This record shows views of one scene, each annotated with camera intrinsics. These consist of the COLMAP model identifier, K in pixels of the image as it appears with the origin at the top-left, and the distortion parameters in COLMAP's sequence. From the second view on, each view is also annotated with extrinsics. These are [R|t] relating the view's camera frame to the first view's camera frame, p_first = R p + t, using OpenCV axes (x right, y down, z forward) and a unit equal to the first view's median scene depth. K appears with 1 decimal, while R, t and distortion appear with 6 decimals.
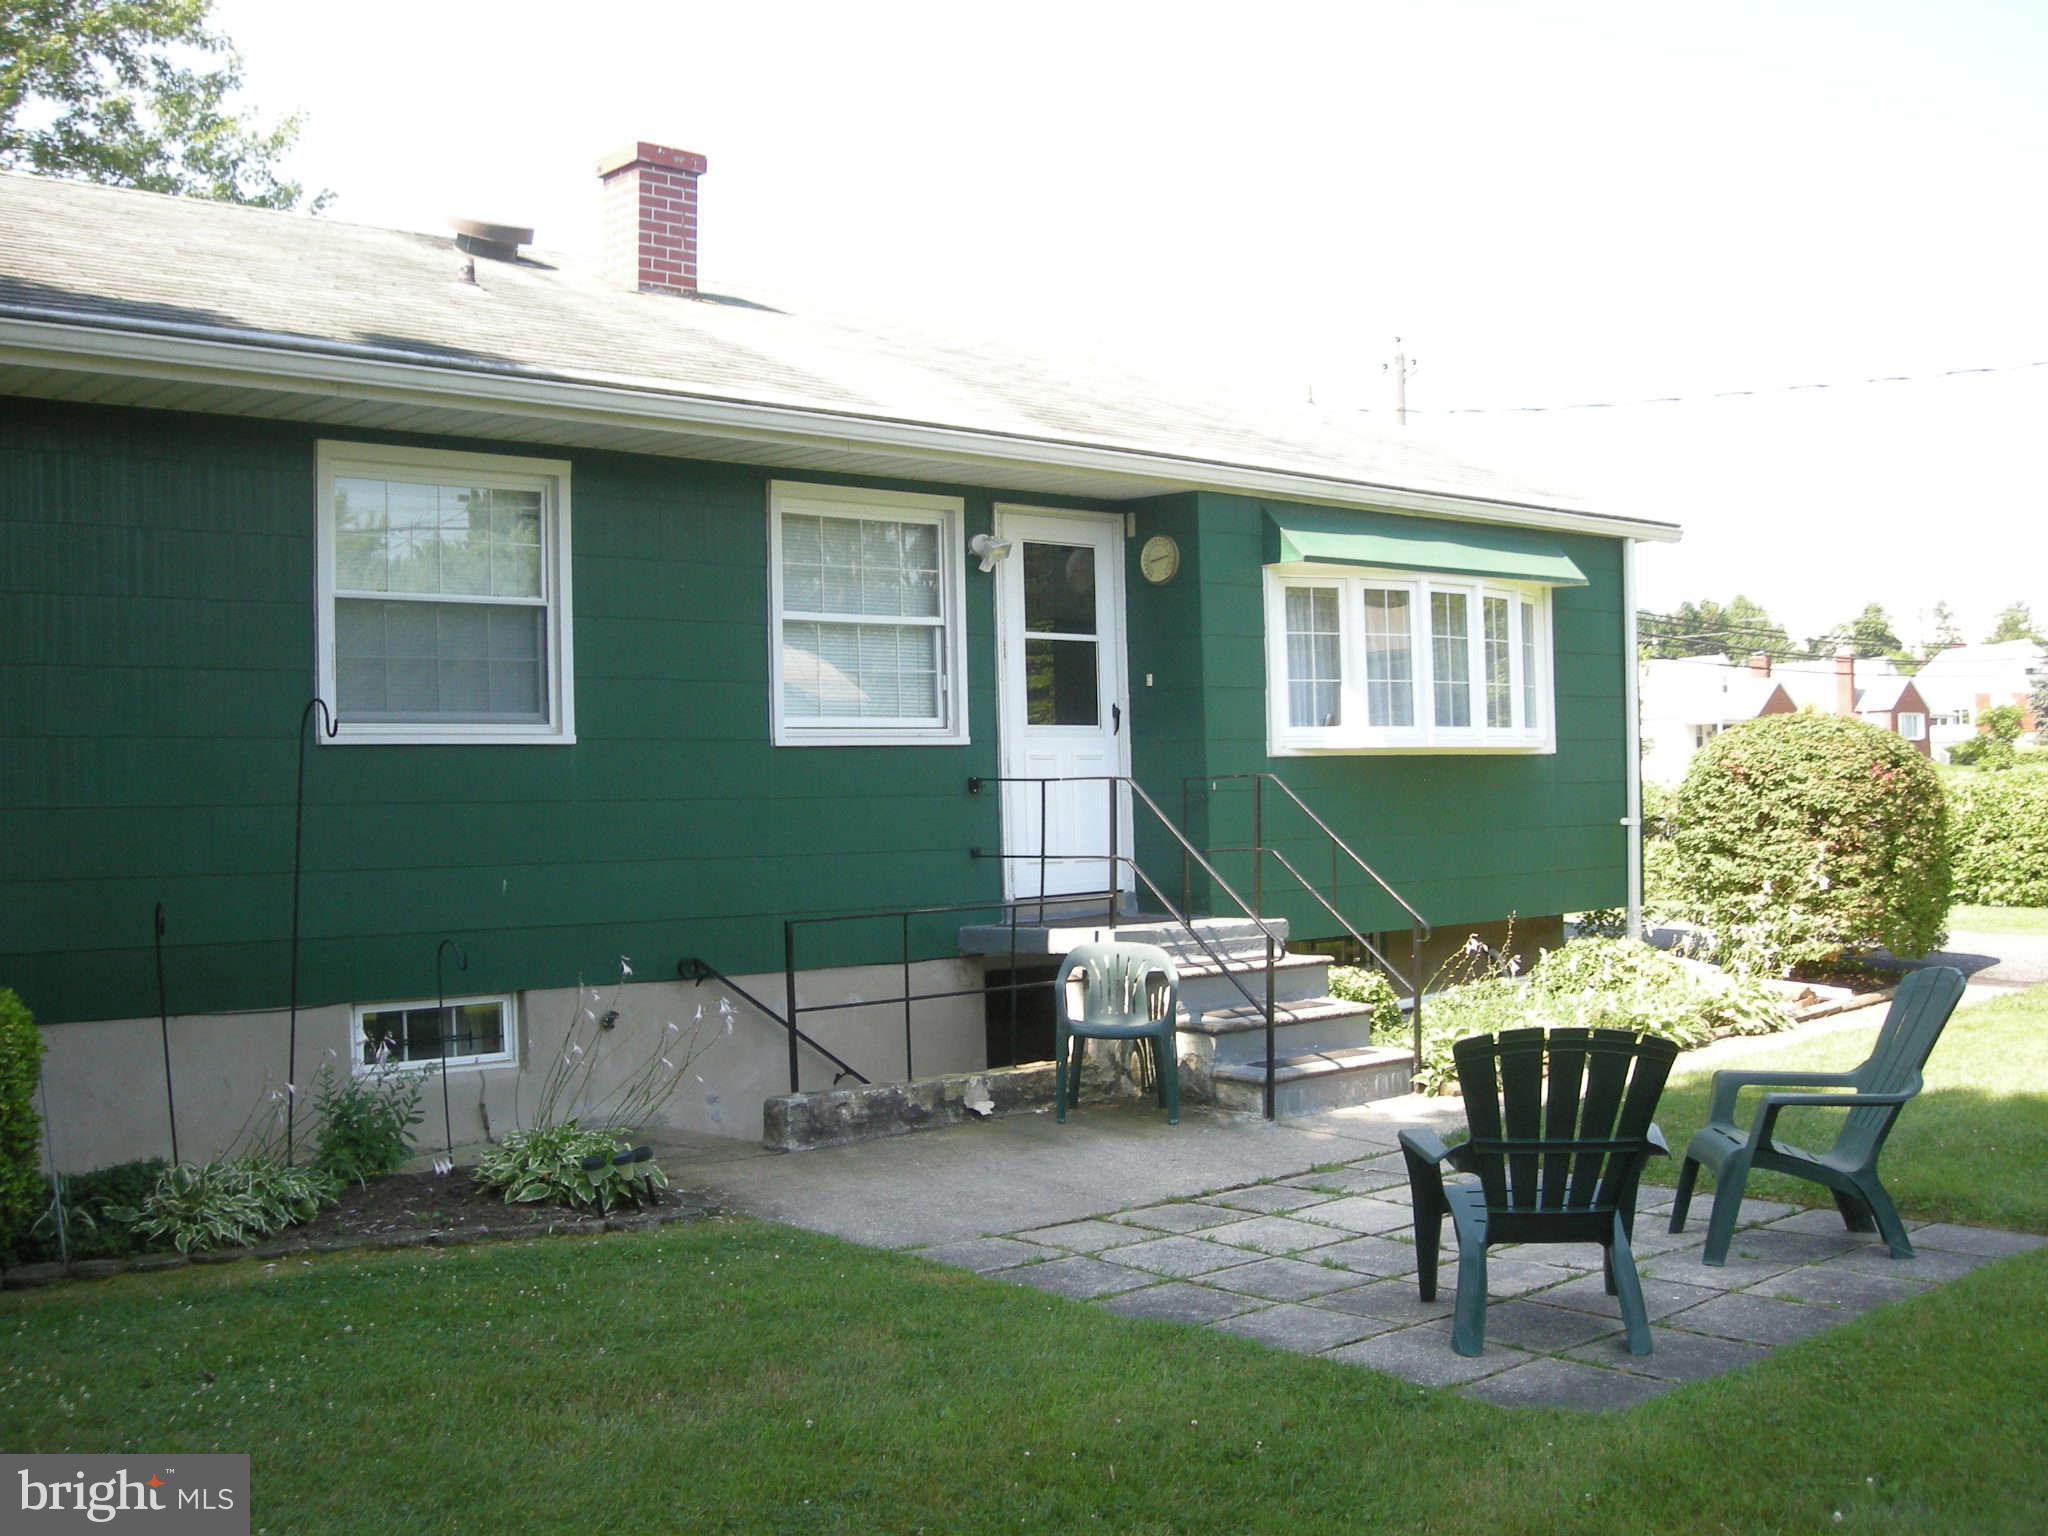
lens RADIAL K [[2146.7, 0, 1024.0], [0, 2146.7, 768.0], [0, 0, 1]] dist [-0.119921, 0.011909]
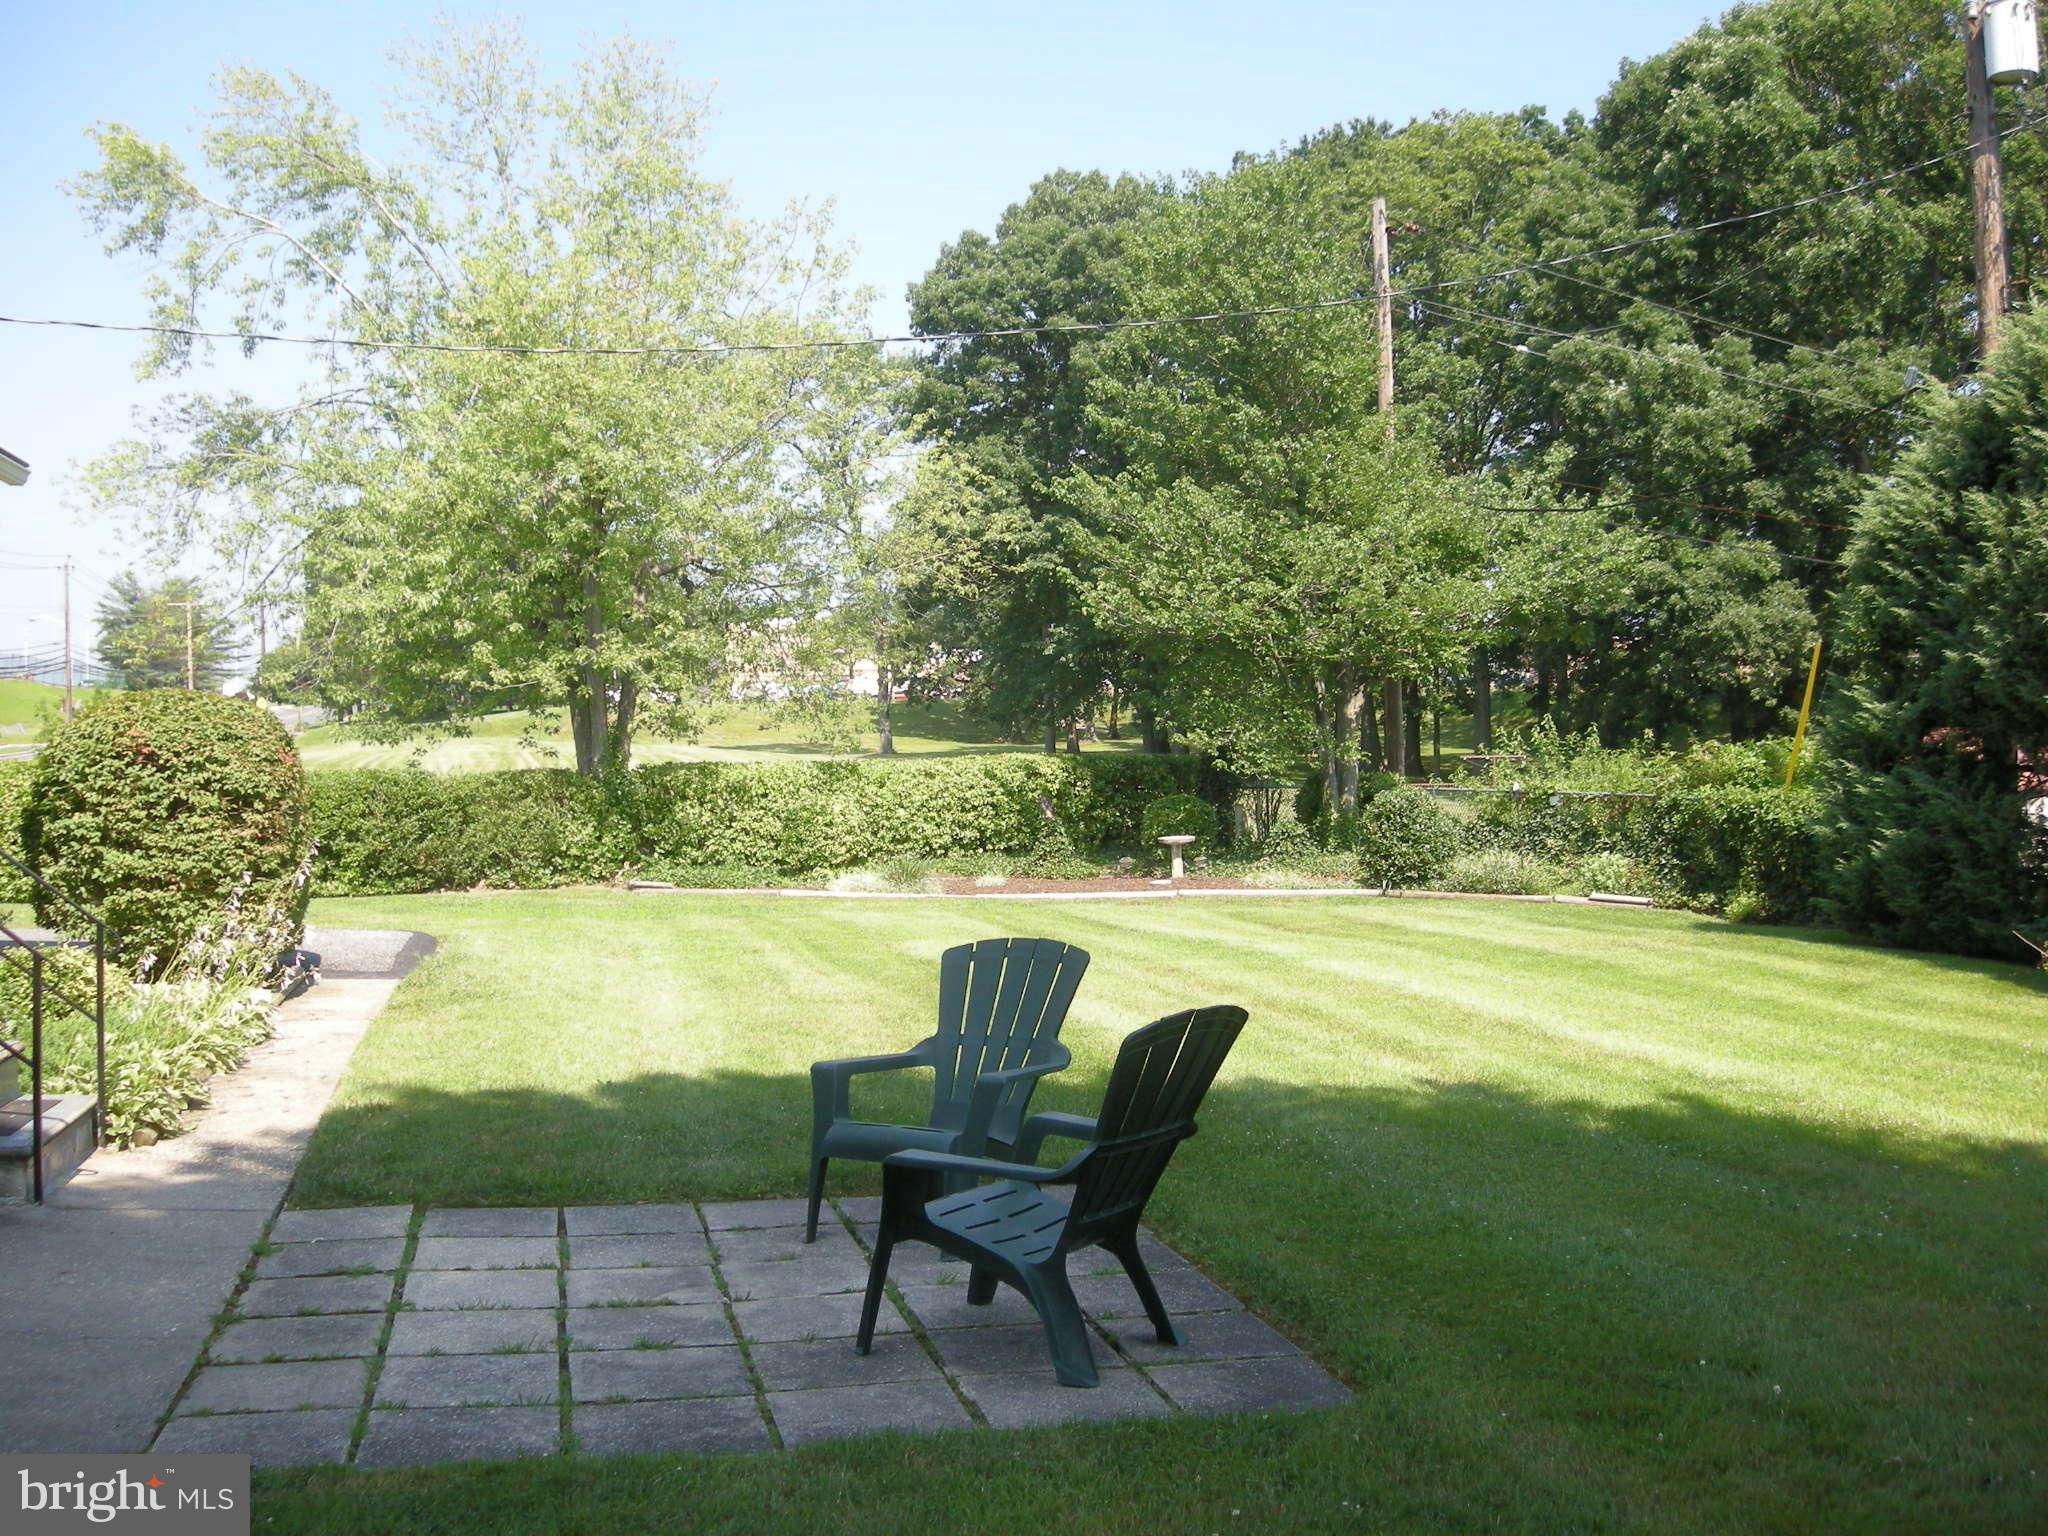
lens RADIAL K [[2146.7, 0, 1024.0], [0, 2146.7, 768.0], [0, 0, 1]] dist [-0.119921, 0.011909]
pose [[0.479726, 0.012741, 0.877326, -0.260508], [-0.013095, 0.999887, -0.007361, 0.010334], [-0.877320, -0.007958, 0.479839, 0.261071]]
